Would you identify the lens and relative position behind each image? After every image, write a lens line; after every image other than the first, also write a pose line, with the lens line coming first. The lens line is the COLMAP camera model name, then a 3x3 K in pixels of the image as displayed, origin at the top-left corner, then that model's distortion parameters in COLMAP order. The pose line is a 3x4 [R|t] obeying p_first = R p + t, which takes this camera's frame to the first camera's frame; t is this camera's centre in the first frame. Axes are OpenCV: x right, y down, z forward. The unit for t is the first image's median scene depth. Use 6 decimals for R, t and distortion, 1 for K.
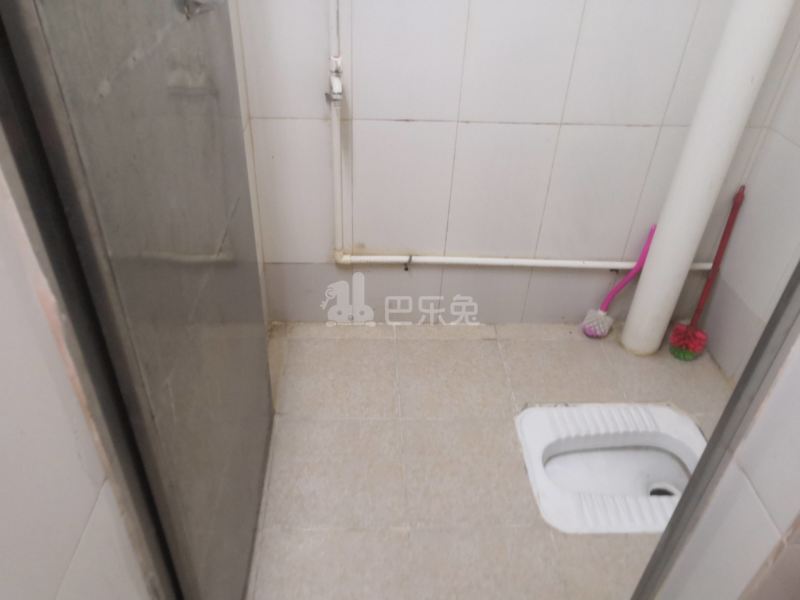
lens RADIAL K [[622.1, 0, 405.8], [0, 622.1, 301.2], [0, 0, 1]] dist [-0.006799, 0.033751]
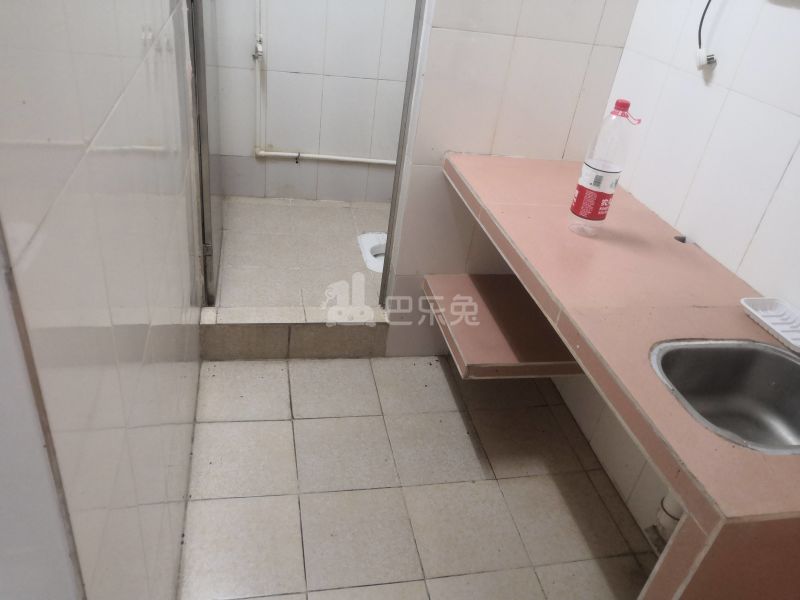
lens RADIAL K [[622.1, 0, 405.4], [0, 622.1, 296.5], [0, 0, 1]] dist [-0.006799, 0.033751]
pose [[0.985730, -0.010369, 0.168013, 0.004370], [0.022629, 0.997204, -0.071218, 0.500423], [-0.166804, 0.074003, 0.983209, -0.815480]]
